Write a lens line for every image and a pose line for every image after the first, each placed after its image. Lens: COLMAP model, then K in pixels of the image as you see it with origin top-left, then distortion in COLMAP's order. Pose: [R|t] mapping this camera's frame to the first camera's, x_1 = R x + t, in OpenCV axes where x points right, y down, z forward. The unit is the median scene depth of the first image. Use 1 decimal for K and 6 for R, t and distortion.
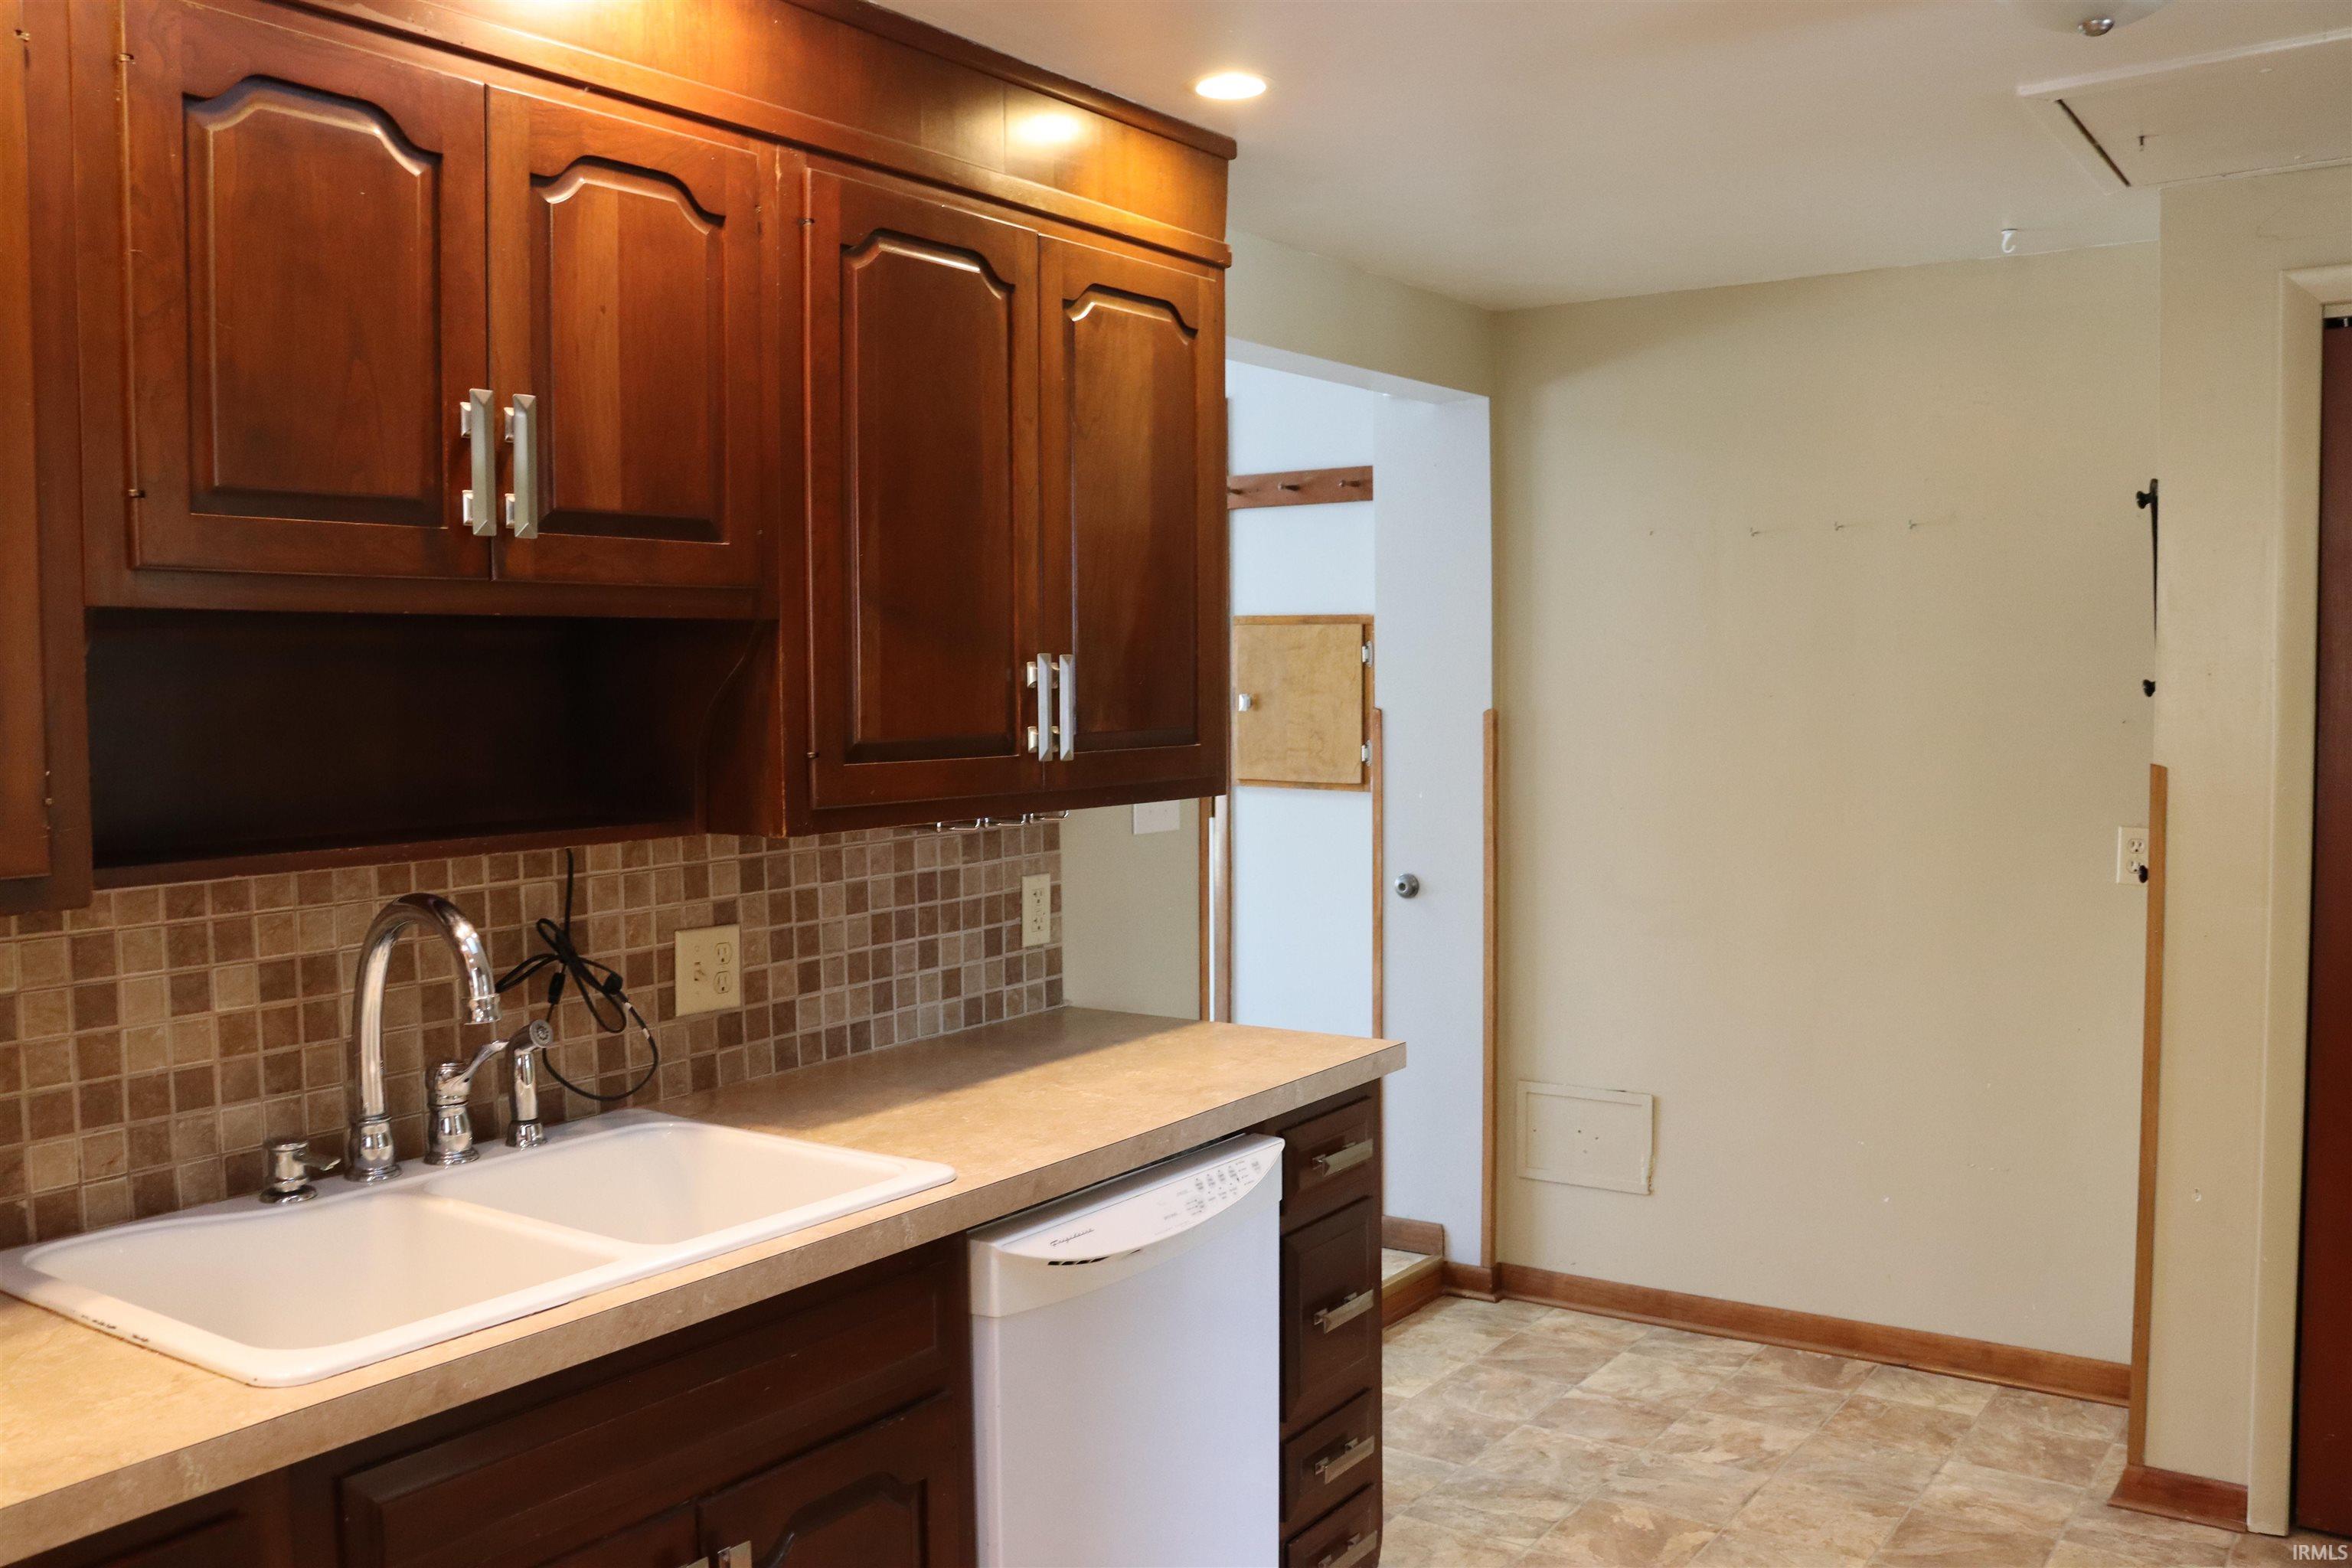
lens RADIAL K [[1998.4, 0, 1176.0], [0, 1998.4, 784.0], [0, 0, 1]] dist [-0.177762, 0.205915]
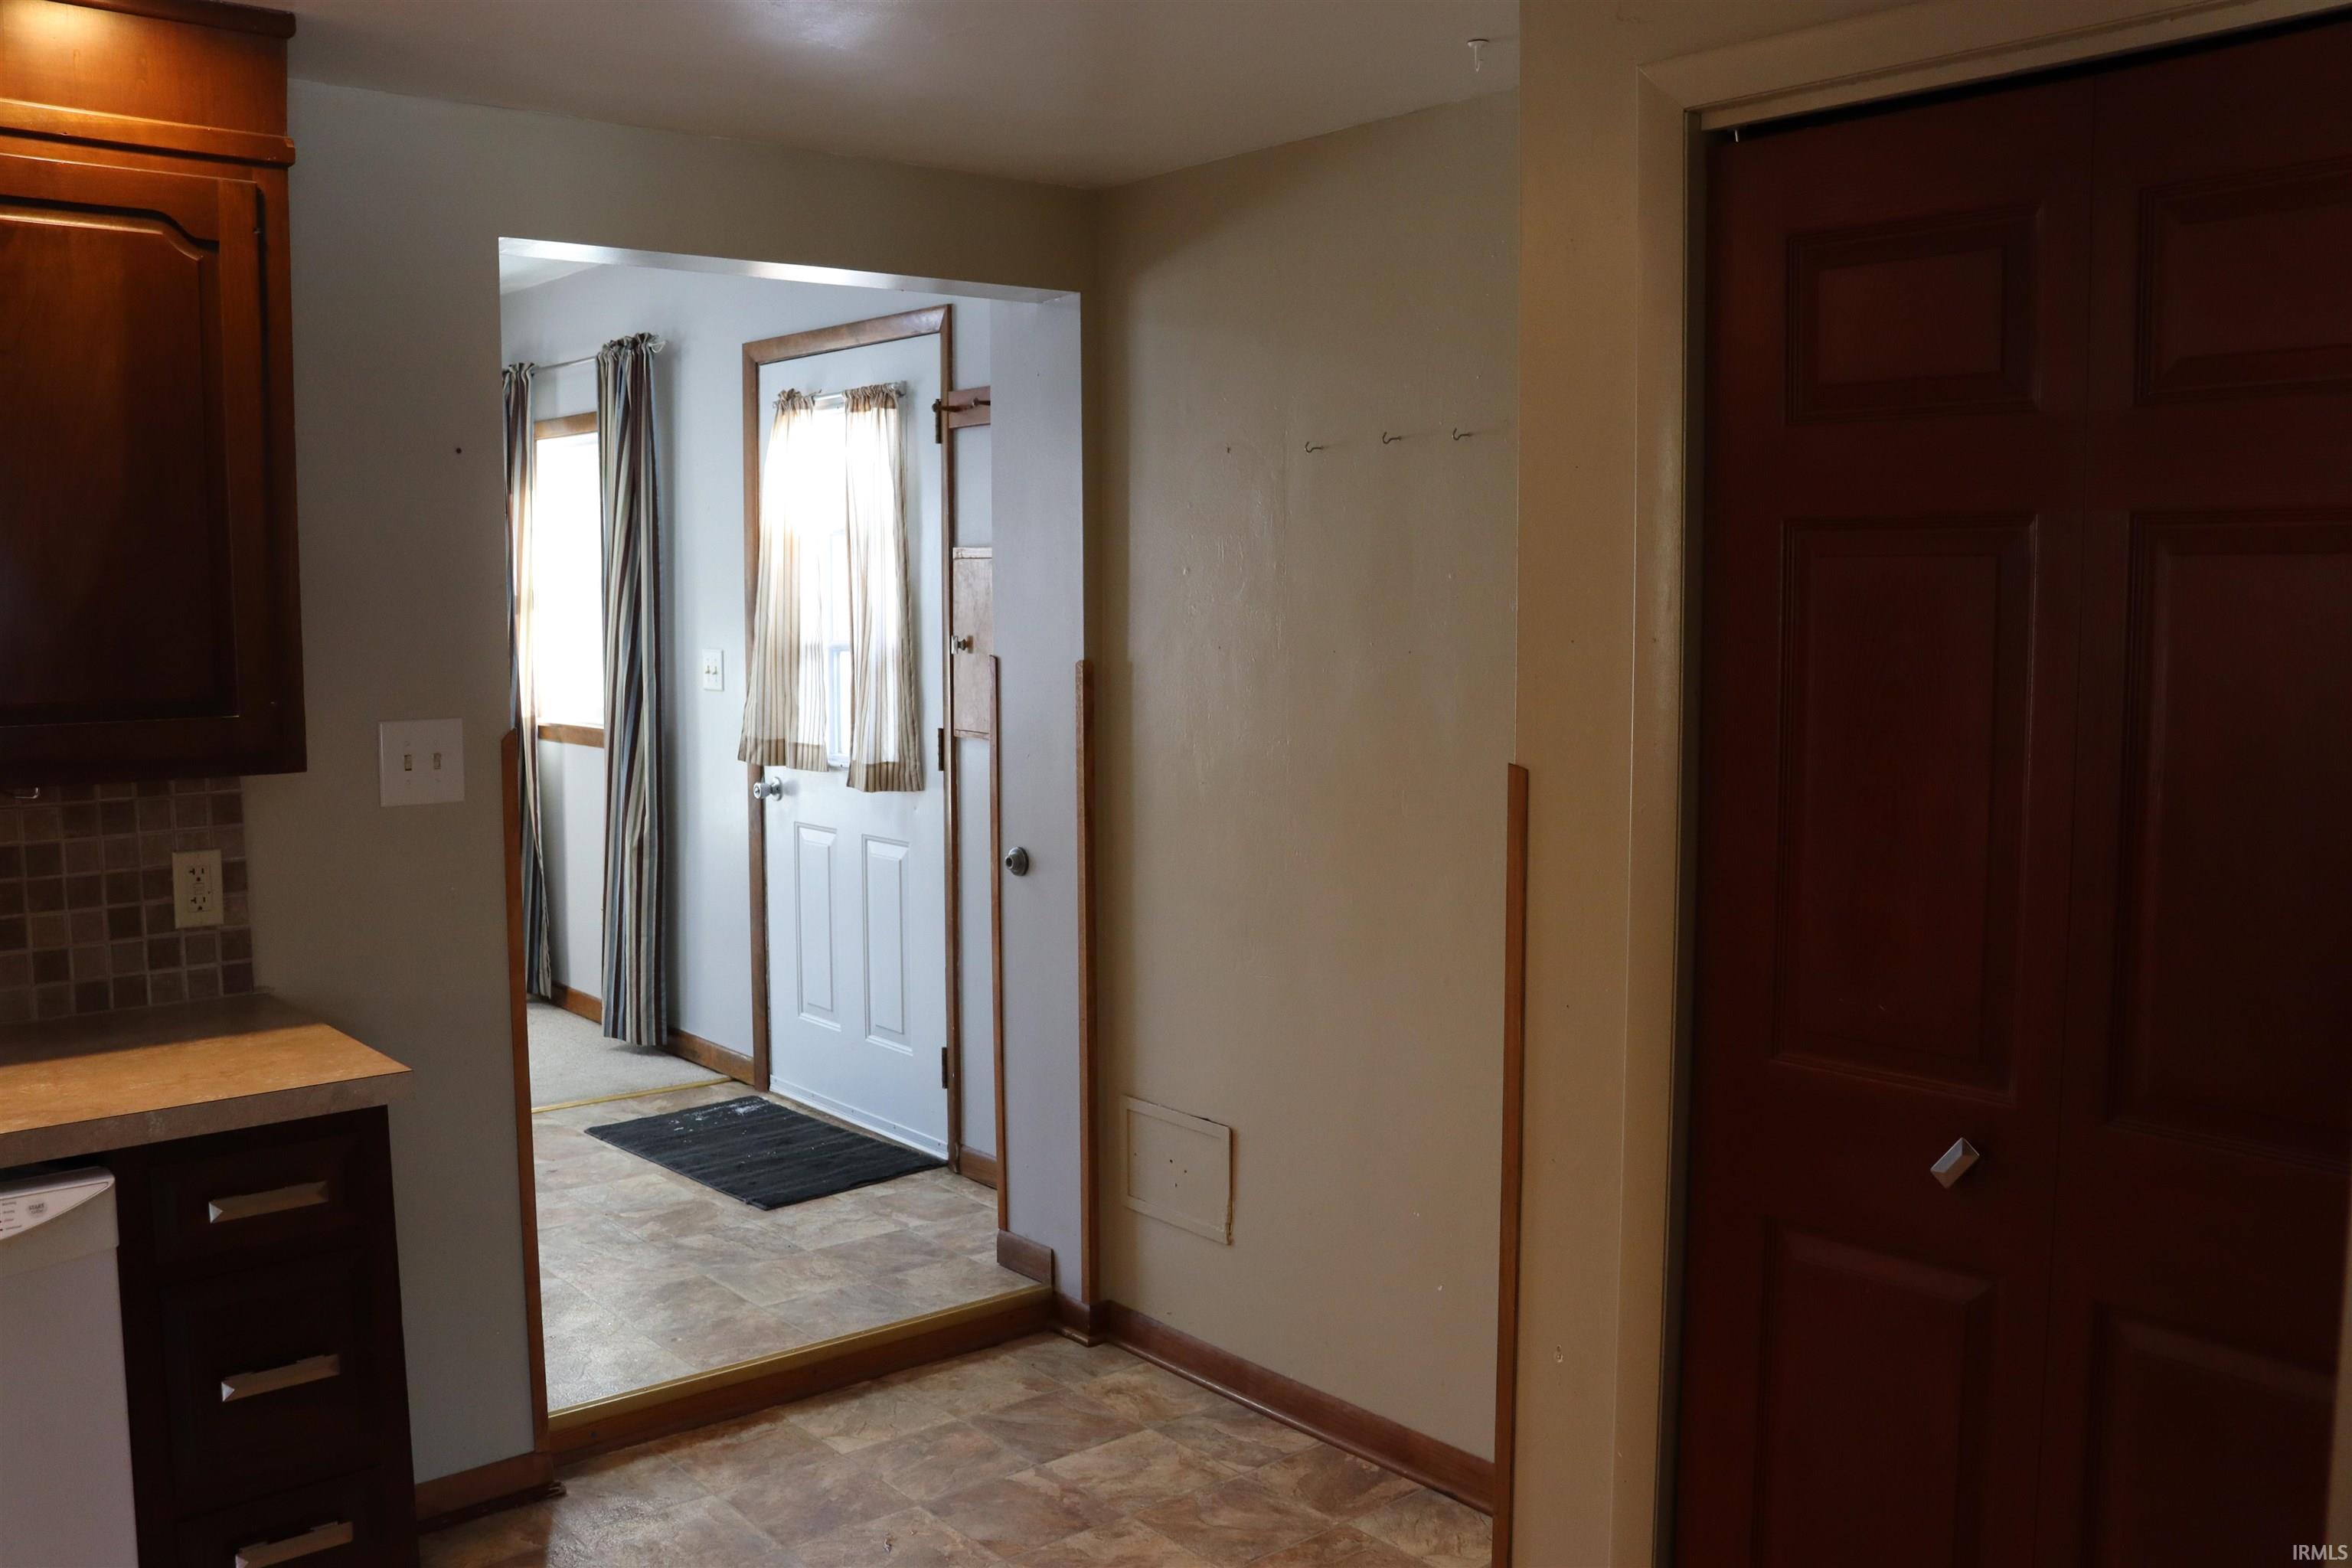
lens RADIAL K [[1998.4, 0, 1176.0], [0, 1998.4, 784.0], [0, 0, 1]] dist [-0.177762, 0.205915]
pose [[0.965161, 0.030125, -0.259916, 0.485973], [-0.019053, 0.998805, 0.045012, -0.027510], [0.260961, -0.038491, 0.964582, 0.212640]]
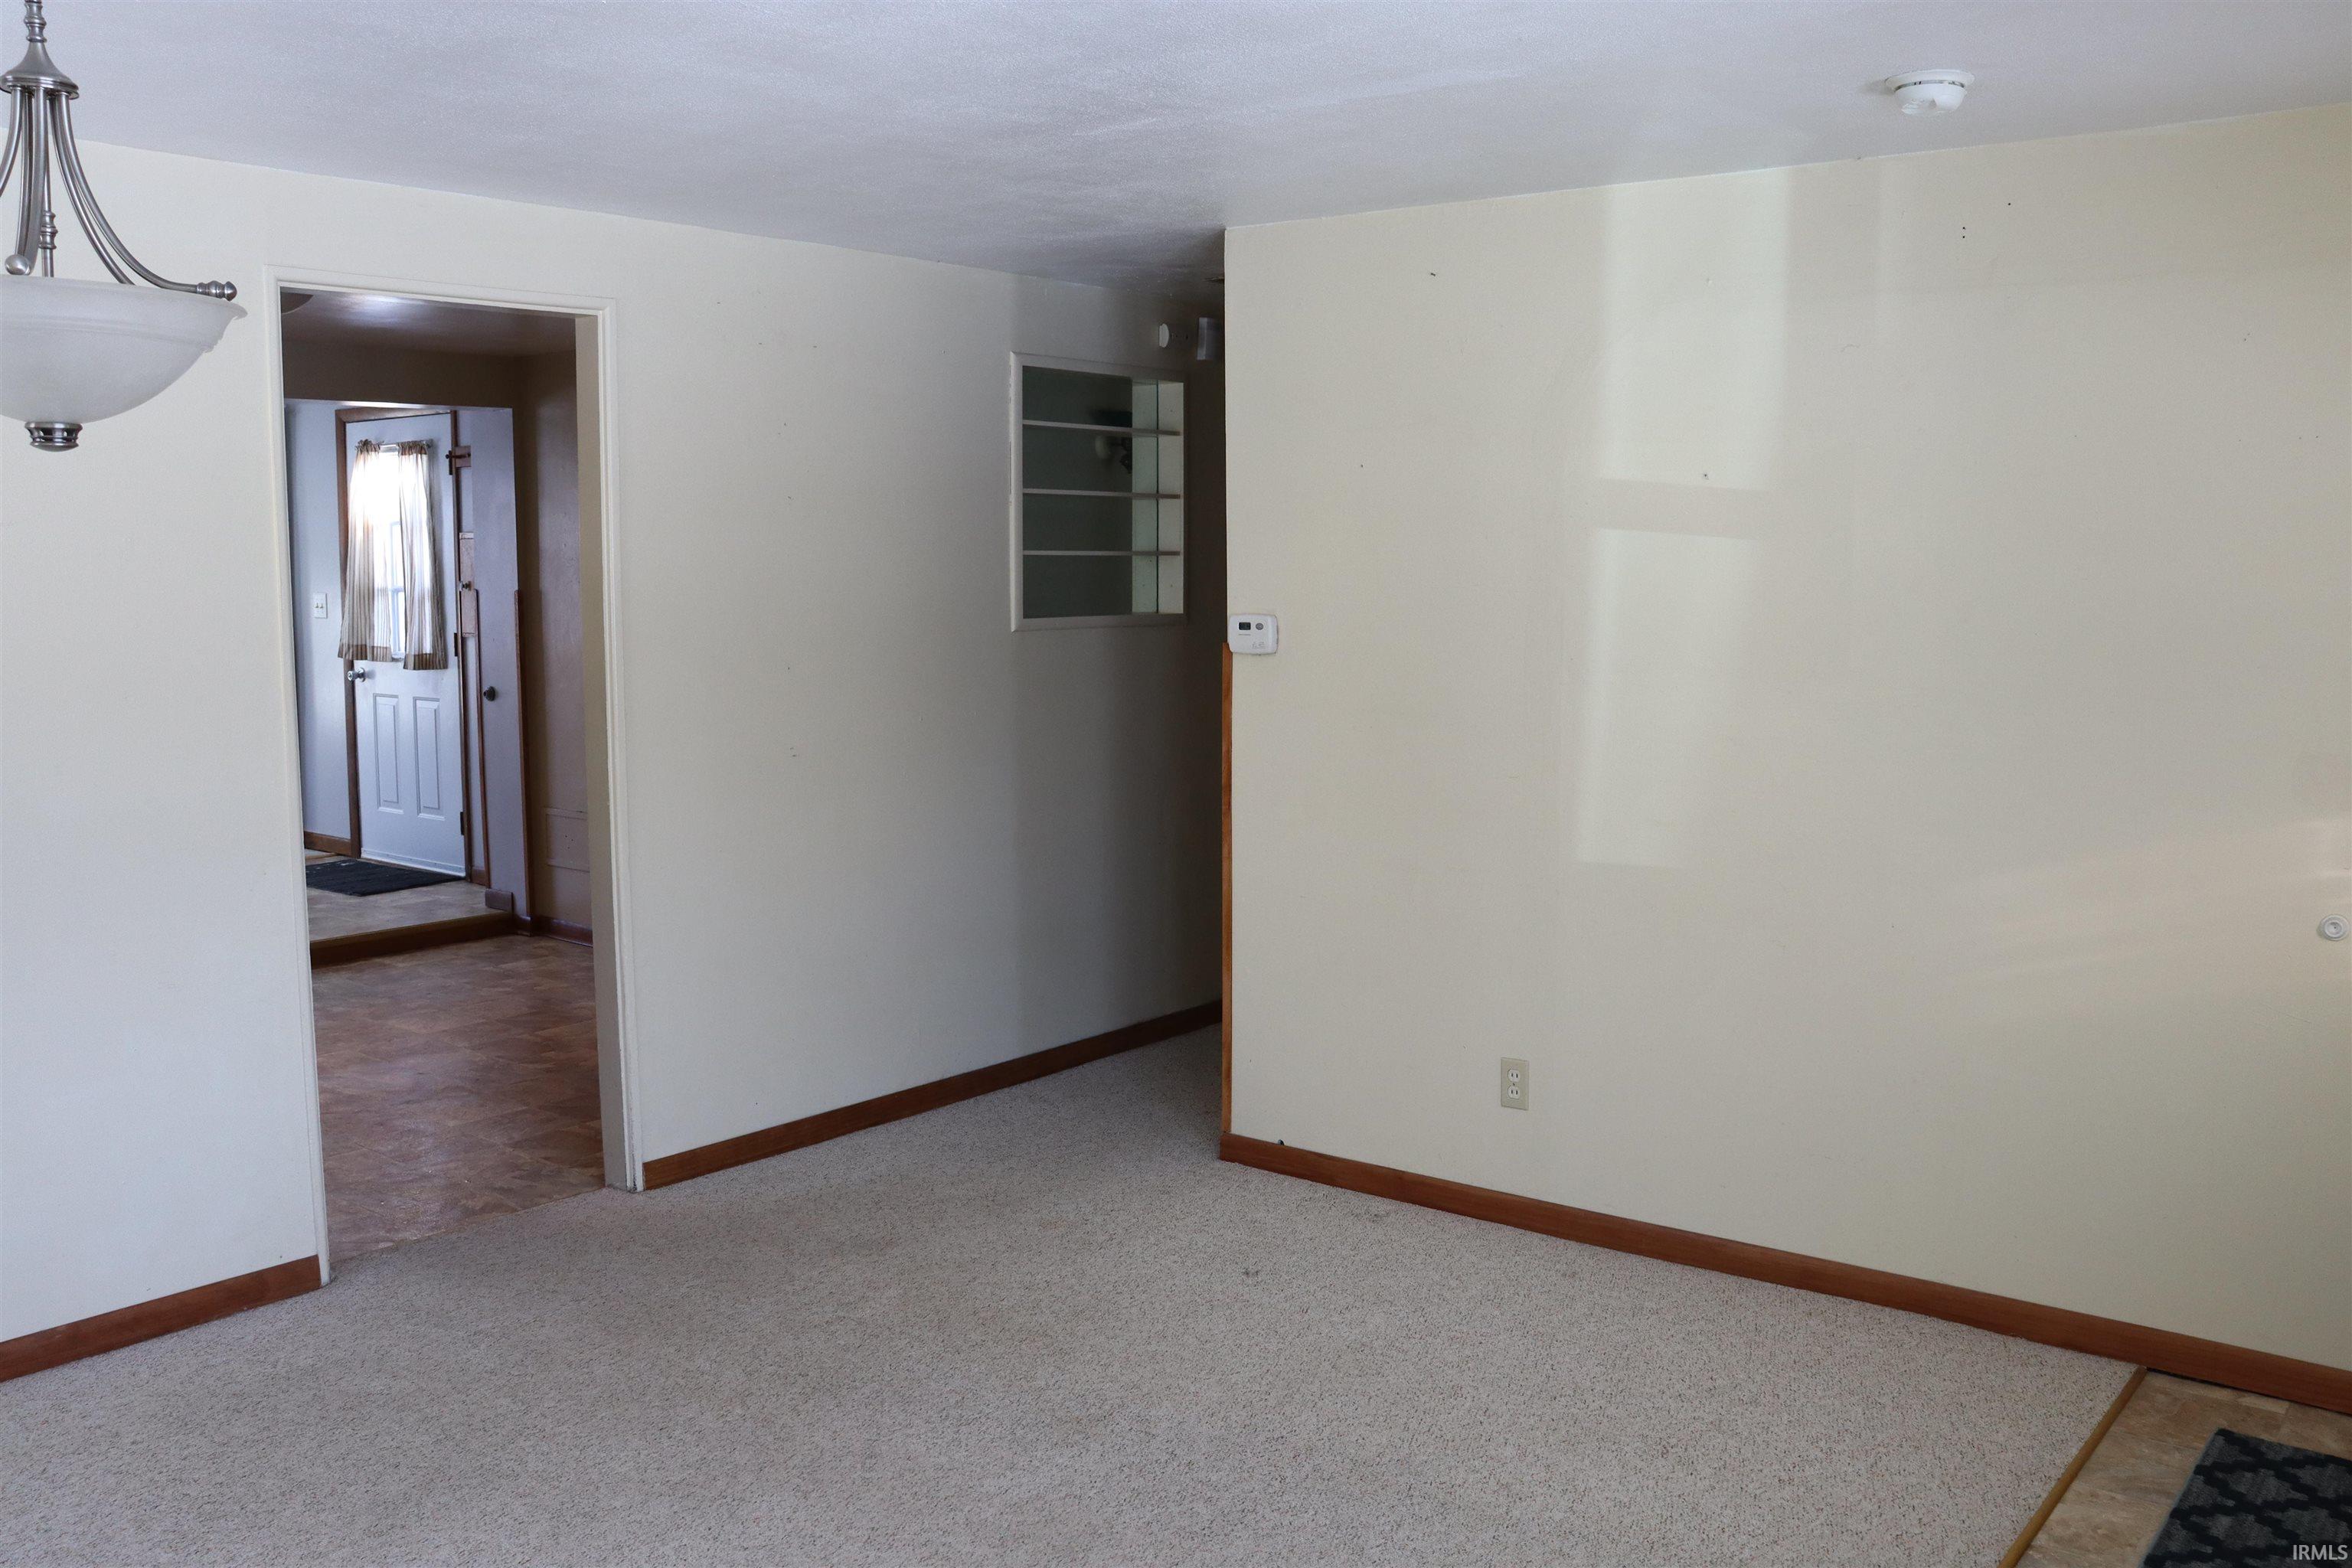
lens RADIAL K [[1998.4, 0, 1176.0], [0, 1998.4, 784.0], [0, 0, 1]] dist [-0.177762, 0.205915]
pose [[0.997908, 0.012471, -0.063436, 0.967321], [-0.008854, 0.998336, 0.056982, 0.033257], [0.064041, -0.056301, 0.996358, -0.768656]]
